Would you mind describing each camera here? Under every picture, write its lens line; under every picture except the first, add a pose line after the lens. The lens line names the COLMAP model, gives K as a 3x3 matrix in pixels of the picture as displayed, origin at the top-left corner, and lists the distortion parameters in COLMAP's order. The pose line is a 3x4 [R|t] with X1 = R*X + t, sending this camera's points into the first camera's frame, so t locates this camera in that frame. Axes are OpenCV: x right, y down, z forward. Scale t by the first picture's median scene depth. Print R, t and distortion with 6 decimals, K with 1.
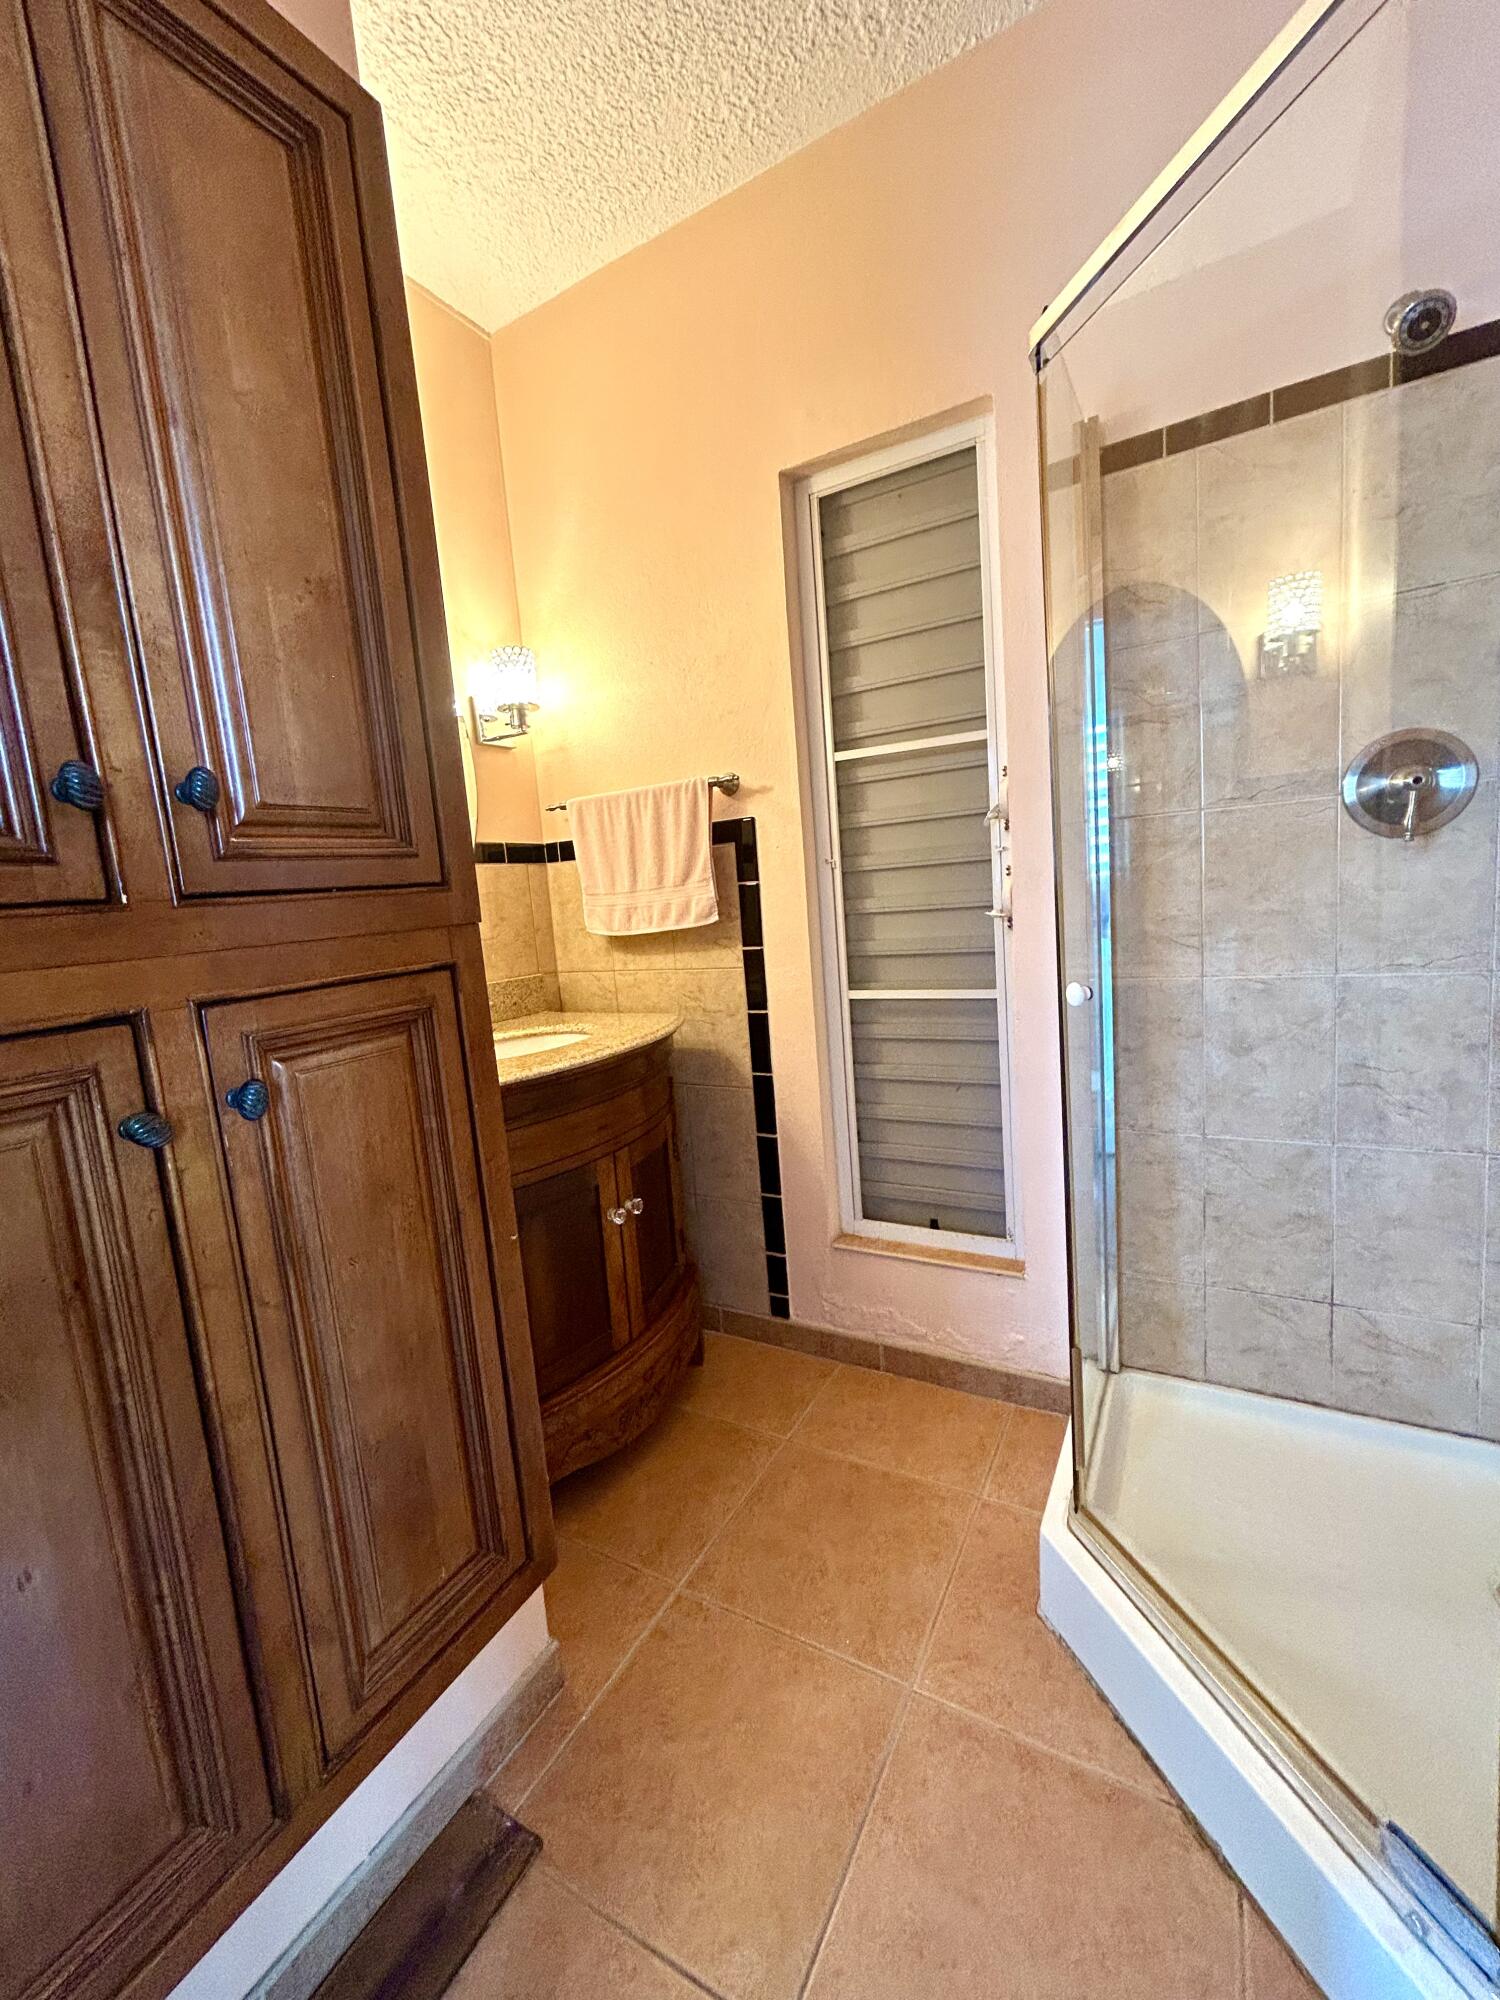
lens RADIAL K [[807.7, 0, 752.1], [0, 807.7, 997.8], [0, 0, 1]] dist [0.000426, 0.000282]
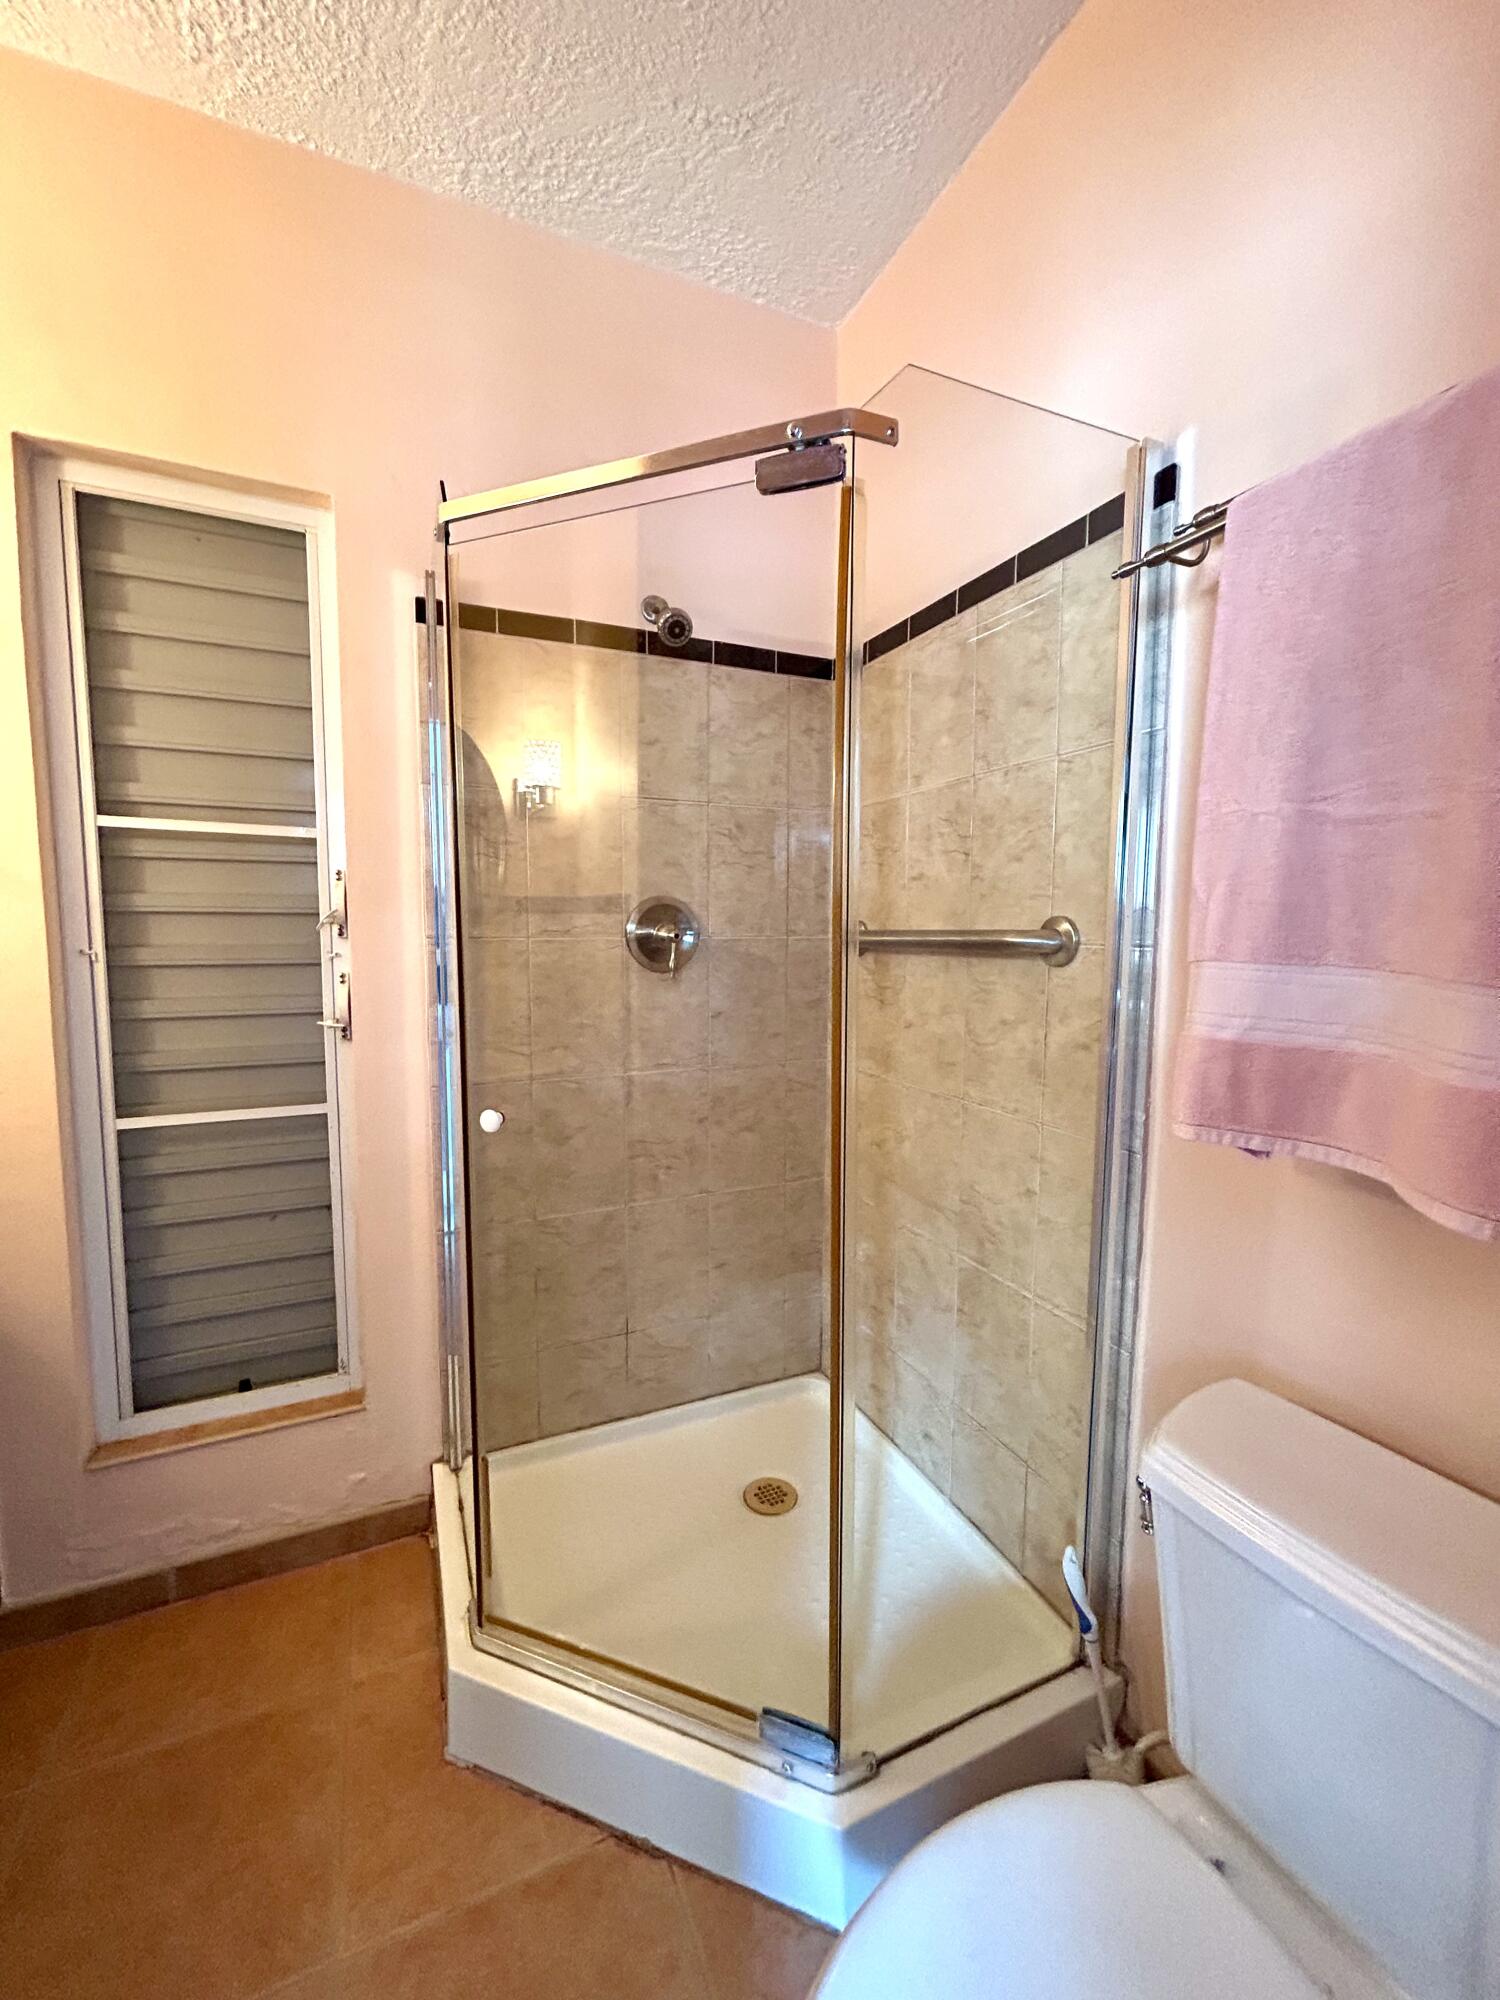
lens RADIAL K [[807.7, 0, 748.7], [0, 807.7, 1001.2], [0, 0, 1]] dist [0.000426, 0.000282]
pose [[0.591688, 0.005582, 0.806148, -0.167470], [0.054513, 0.997410, -0.046917, -0.060065], [-0.804322, 0.071706, 0.589851, 0.057701]]
